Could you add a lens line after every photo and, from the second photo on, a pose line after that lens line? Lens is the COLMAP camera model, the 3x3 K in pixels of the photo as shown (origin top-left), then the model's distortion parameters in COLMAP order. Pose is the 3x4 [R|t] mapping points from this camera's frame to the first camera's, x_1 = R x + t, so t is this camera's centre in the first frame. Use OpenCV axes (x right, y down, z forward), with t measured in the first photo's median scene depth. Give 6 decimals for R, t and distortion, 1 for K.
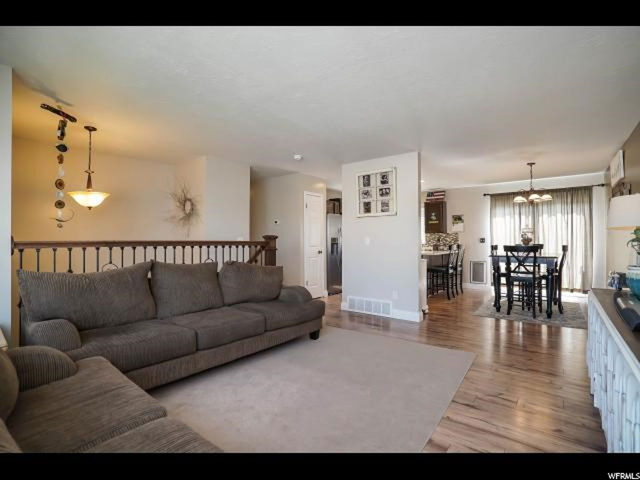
lens RADIAL K [[308.7, 0, 321.2], [0, 308.7, 238.3], [0, 0, 1]] dist [-0.066907, 0.032965]
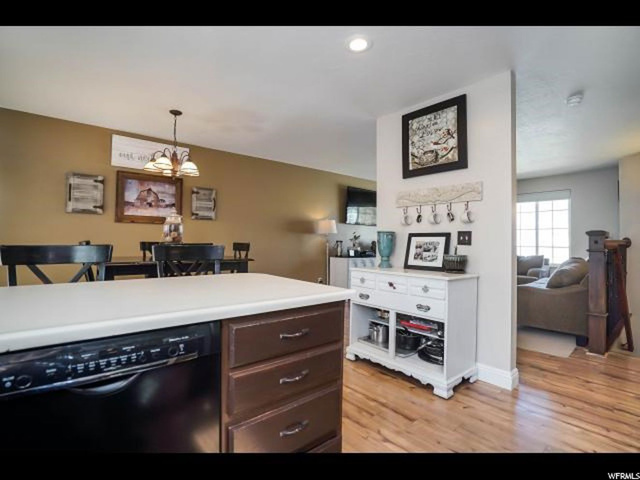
lens RADIAL K [[308.7, 0, 321.2], [0, 308.7, 238.3], [0, 0, 1]] dist [-0.066907, 0.032965]
pose [[-0.980325, -0.006867, 0.197273, 0.284825], [-0.009791, 0.999856, -0.013853, 0.019411], [-0.197149, -0.015512, -0.980251, 1.587413]]
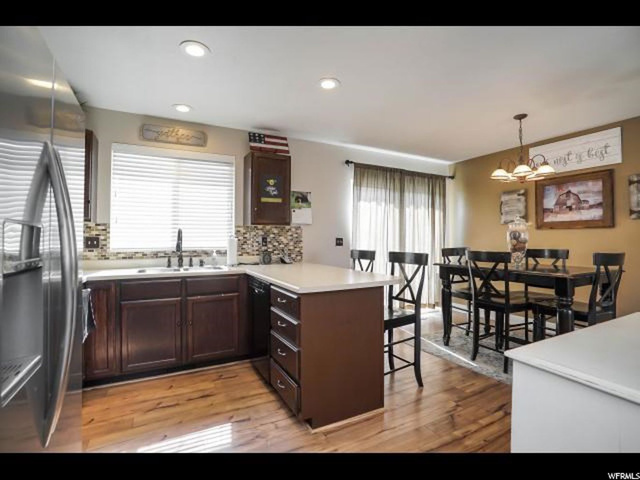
lens RADIAL K [[308.7, 0, 321.2], [0, 308.7, 238.3], [0, 0, 1]] dist [-0.066907, 0.032965]
pose [[0.399547, 0.008240, 0.916676, -0.017950], [-0.009671, 0.999942, -0.004773, 0.006024], [-0.916662, -0.006958, 0.399604, 1.154745]]
